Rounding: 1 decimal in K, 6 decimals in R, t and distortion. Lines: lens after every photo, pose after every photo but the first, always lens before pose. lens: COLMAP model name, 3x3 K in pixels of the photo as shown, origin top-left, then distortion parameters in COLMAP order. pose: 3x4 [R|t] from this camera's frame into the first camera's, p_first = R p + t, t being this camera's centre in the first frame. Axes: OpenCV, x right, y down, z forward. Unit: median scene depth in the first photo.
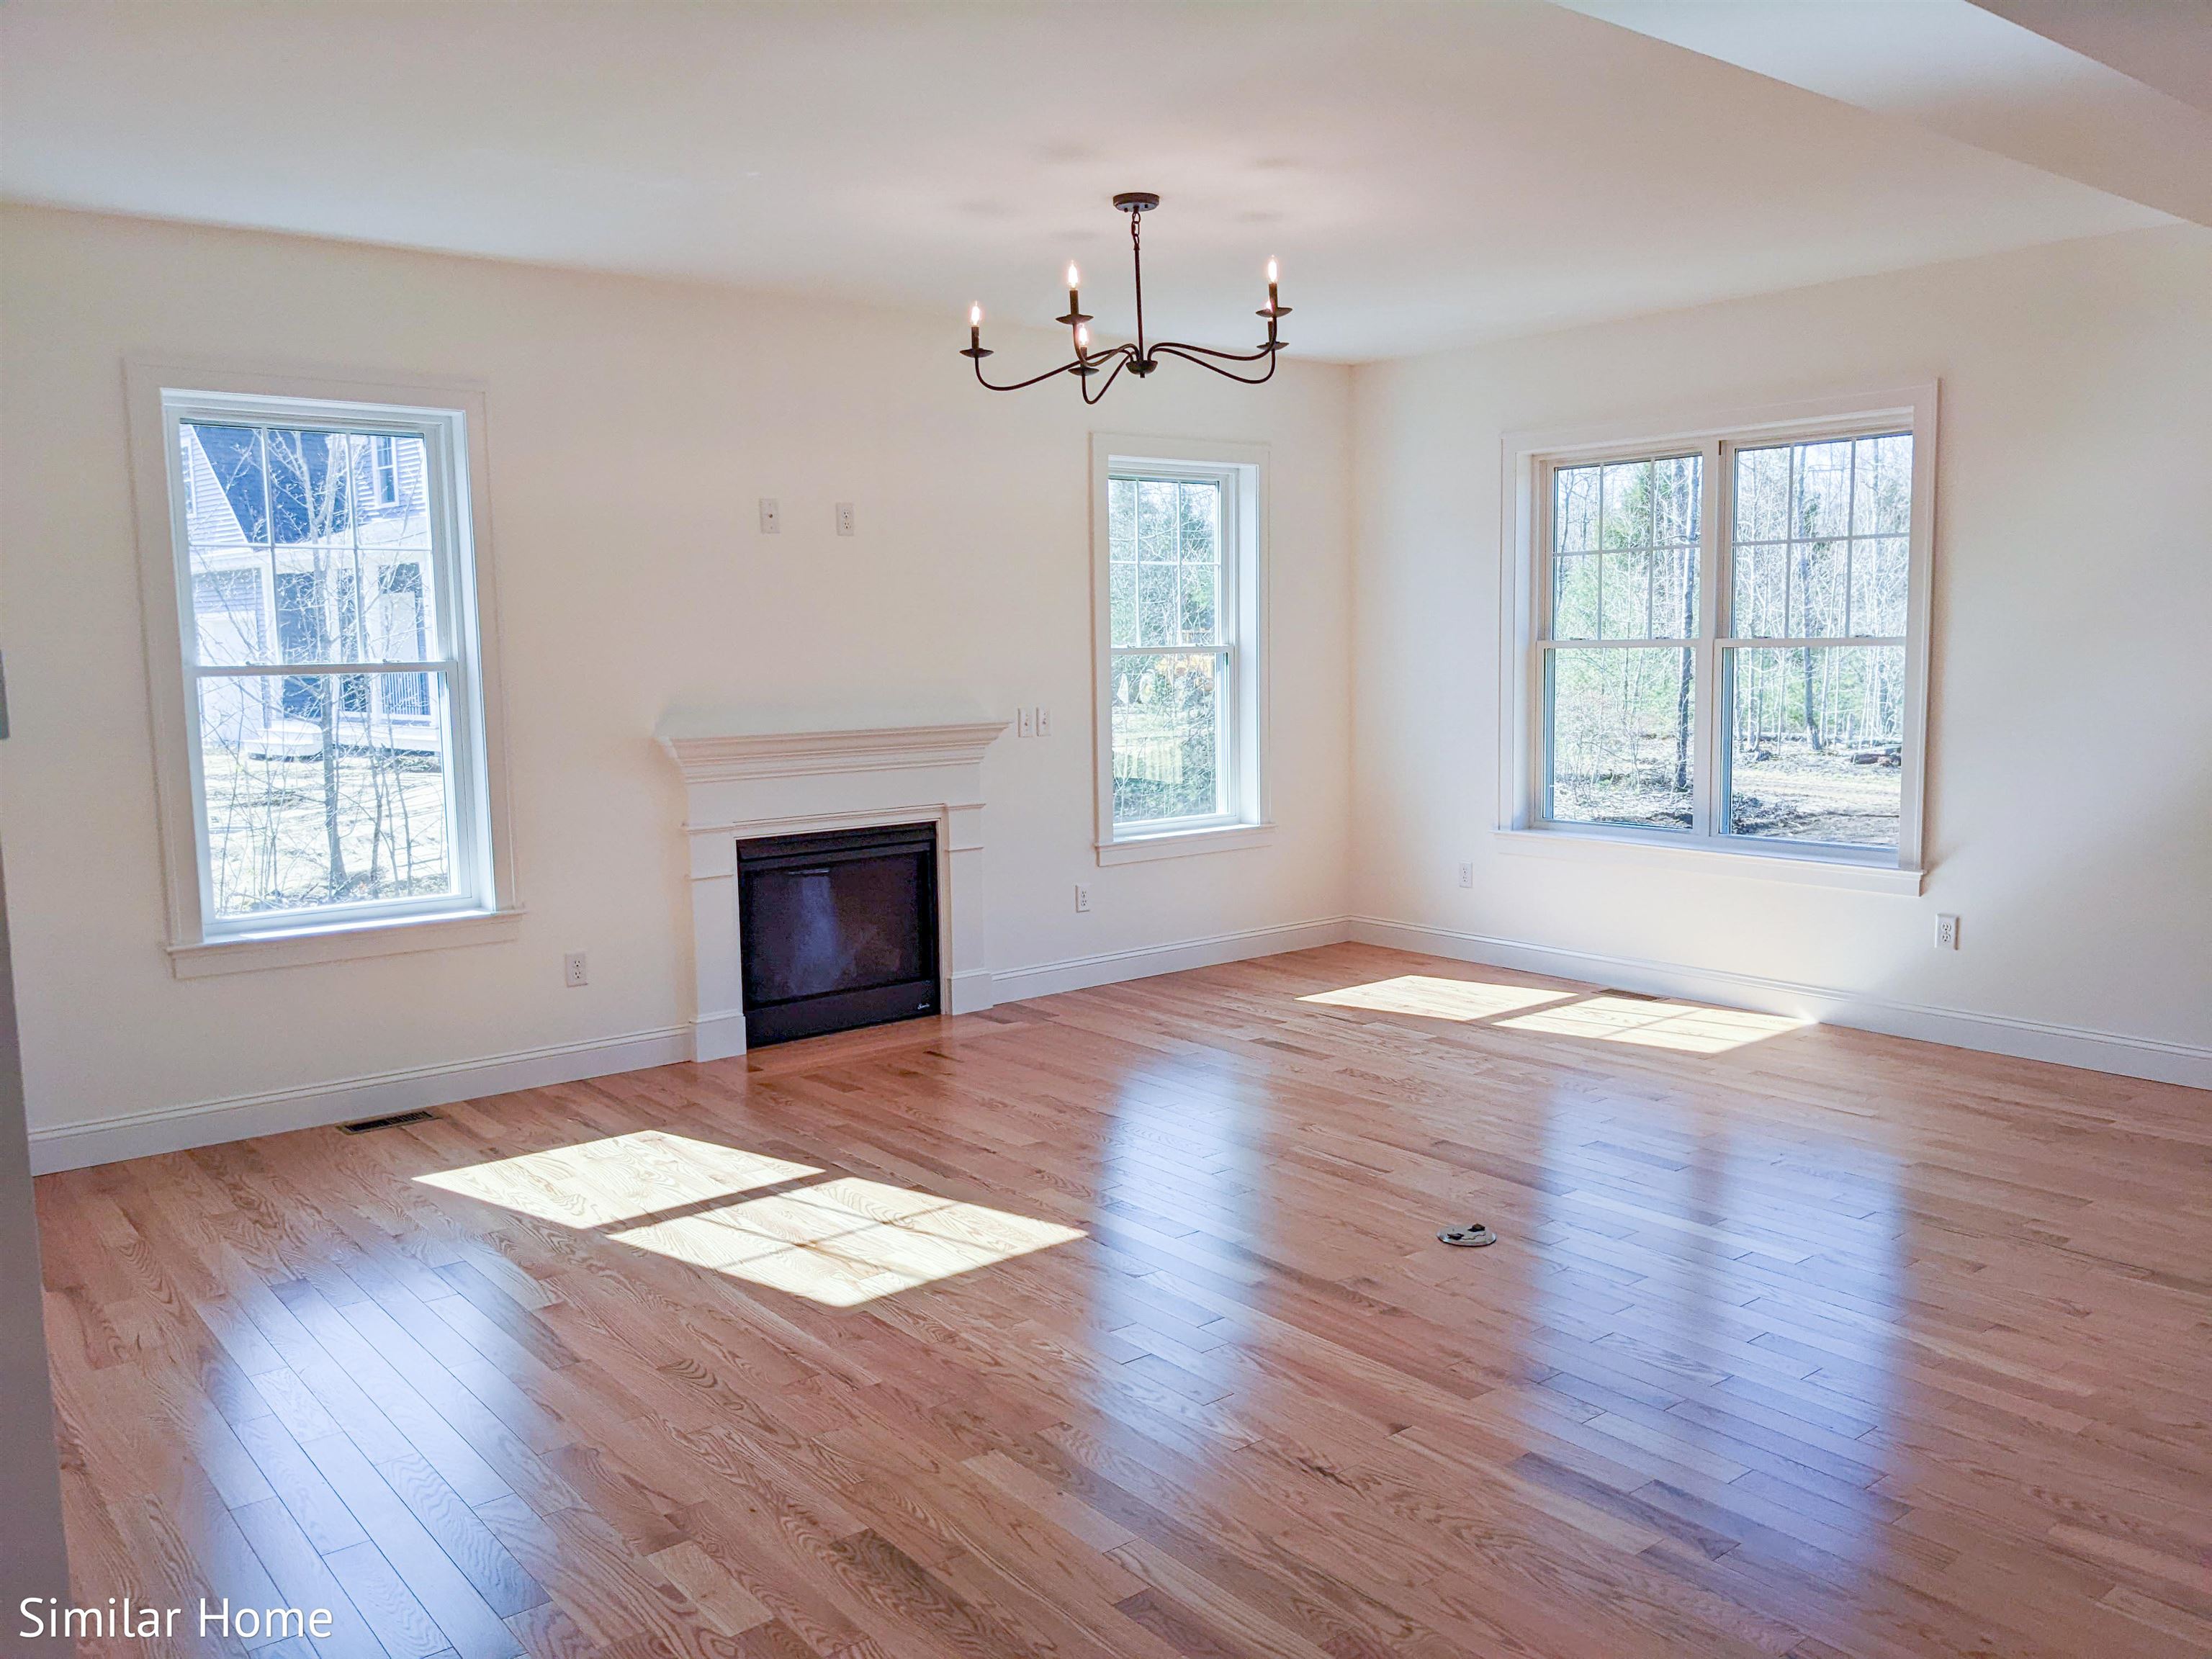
lens RADIAL K [[1723.1, 0, 1136.2], [0, 1723.1, 851.6], [0, 0, 1]] dist [0.060295, -0.097176]
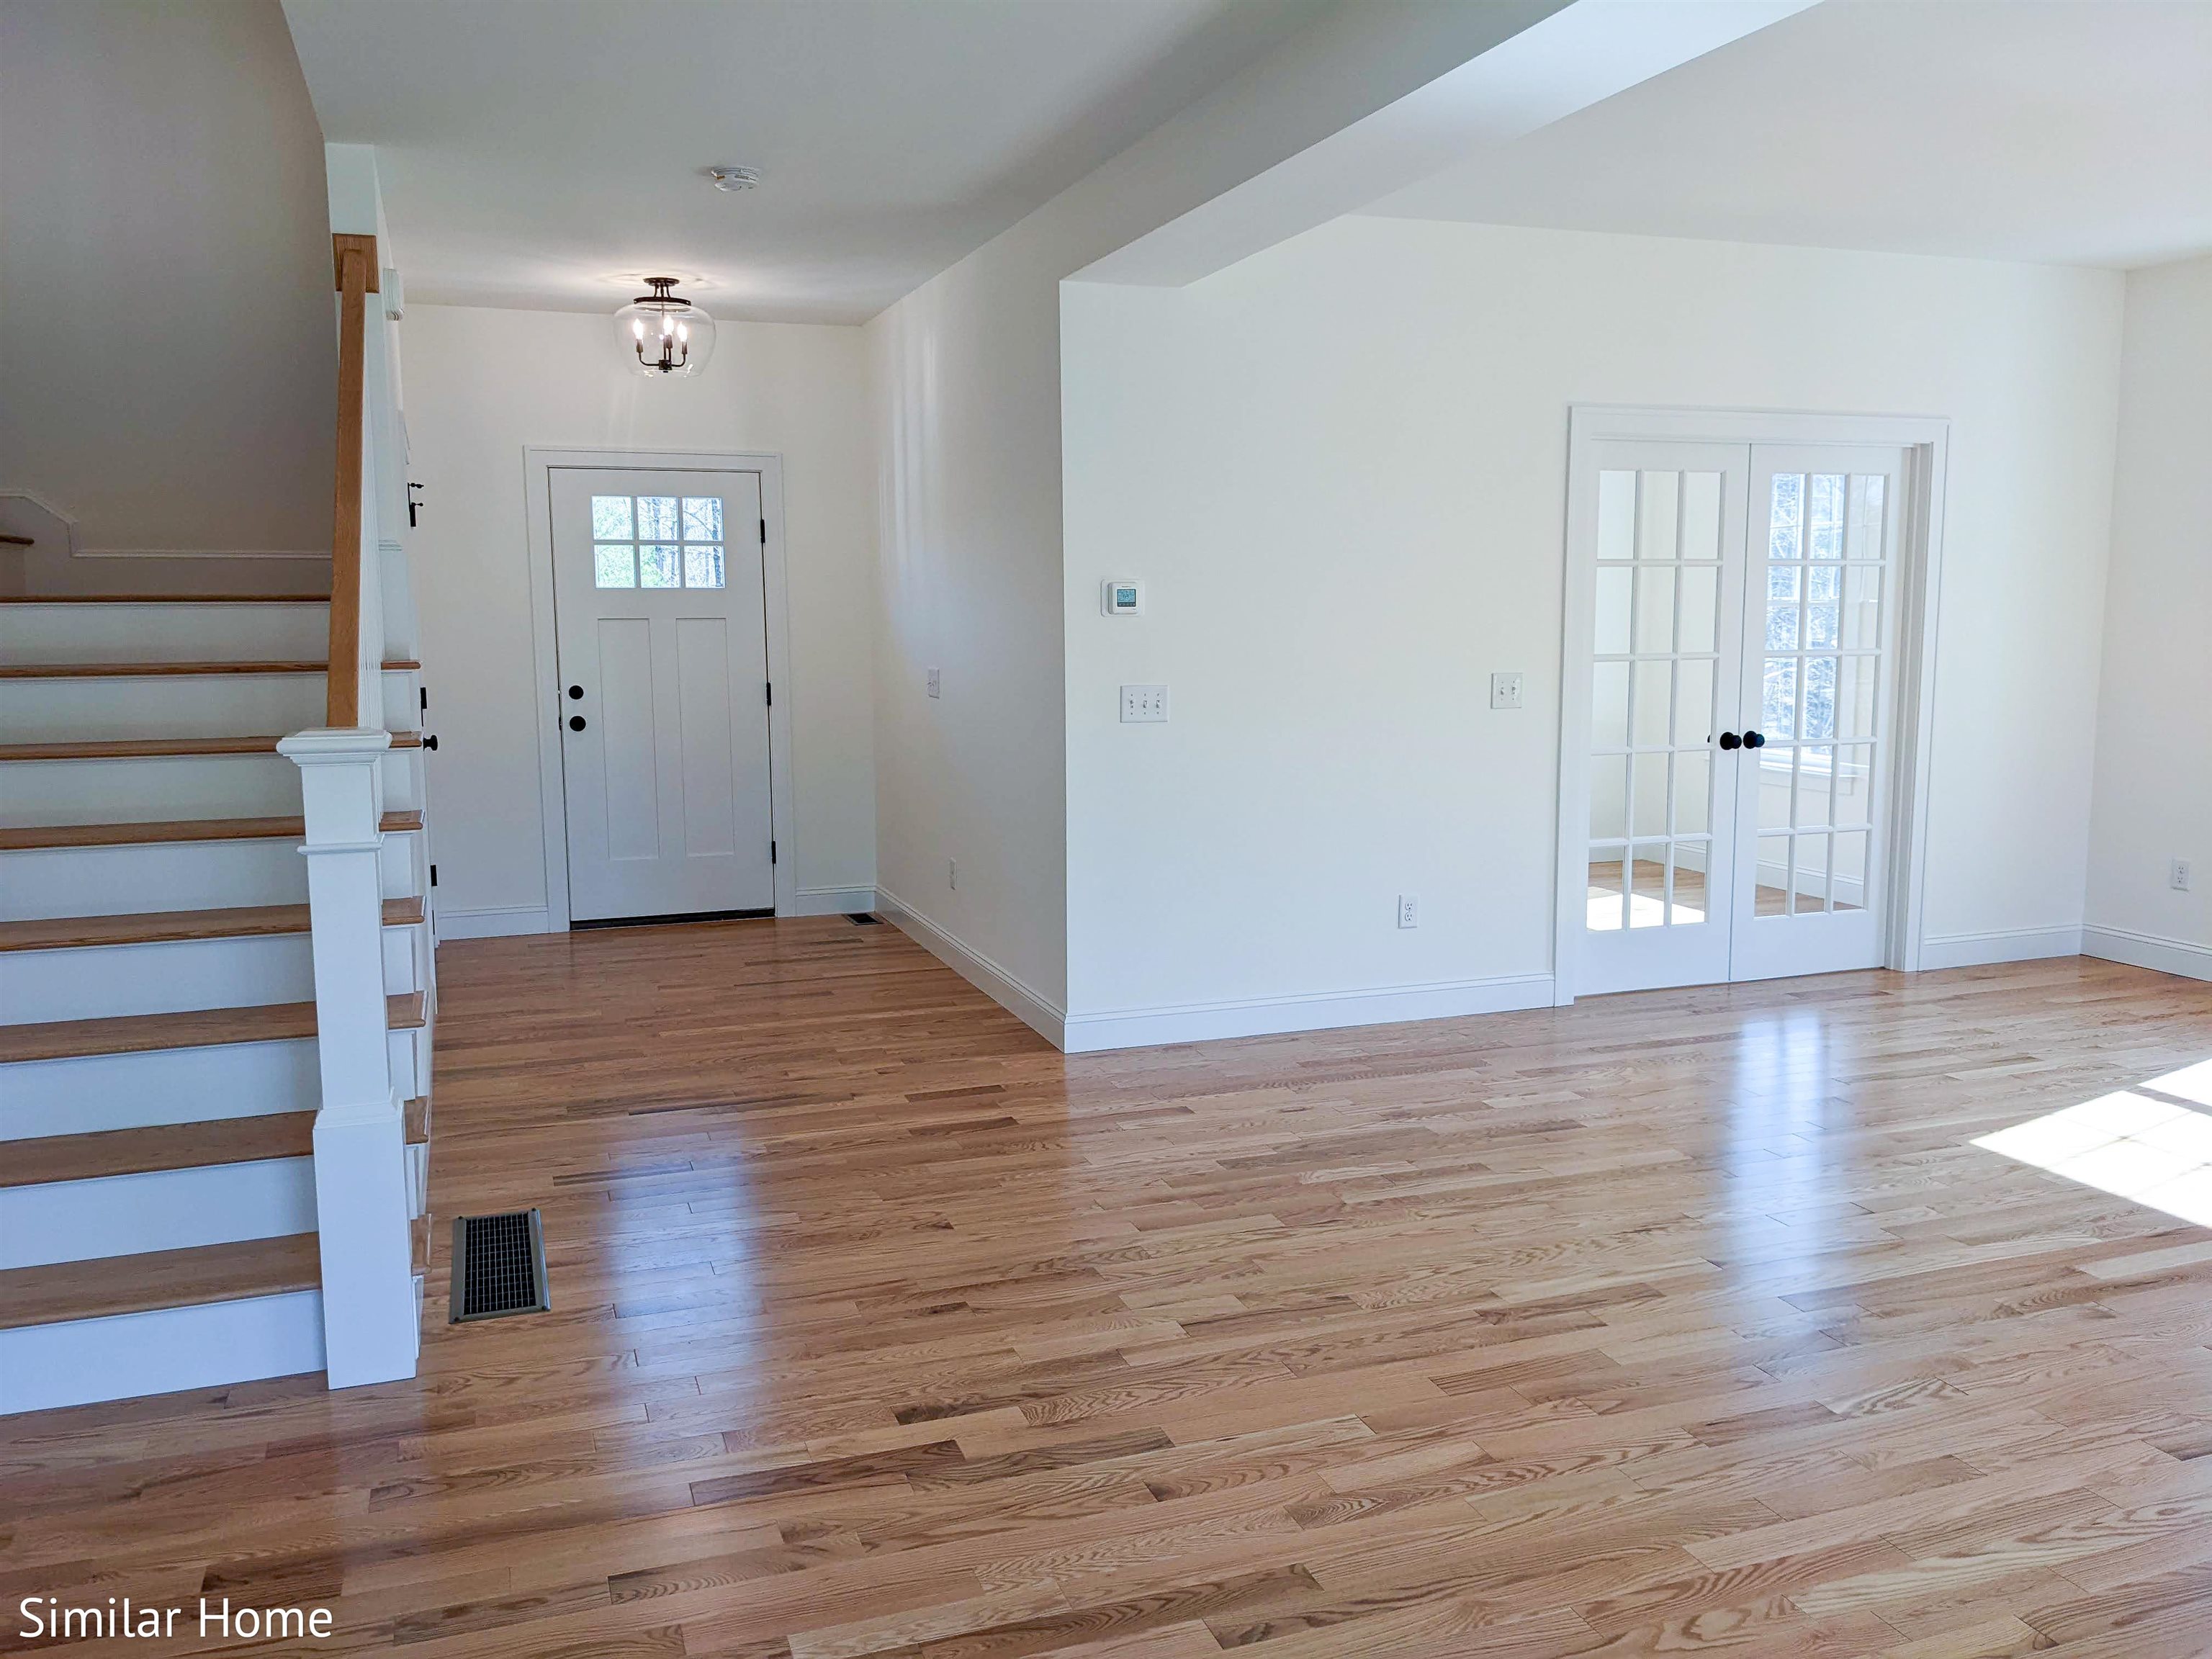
lens RADIAL K [[1744.5, 0, 1099.3], [0, 1744.5, 834.5], [0, 0, 1]] dist [0.055138, -0.089069]
pose [[-0.335727, 0.142736, -0.931082, 0.794136], [-0.106263, 0.976404, 0.188000, -0.076944], [0.935946, 0.162056, -0.312637, 0.543830]]
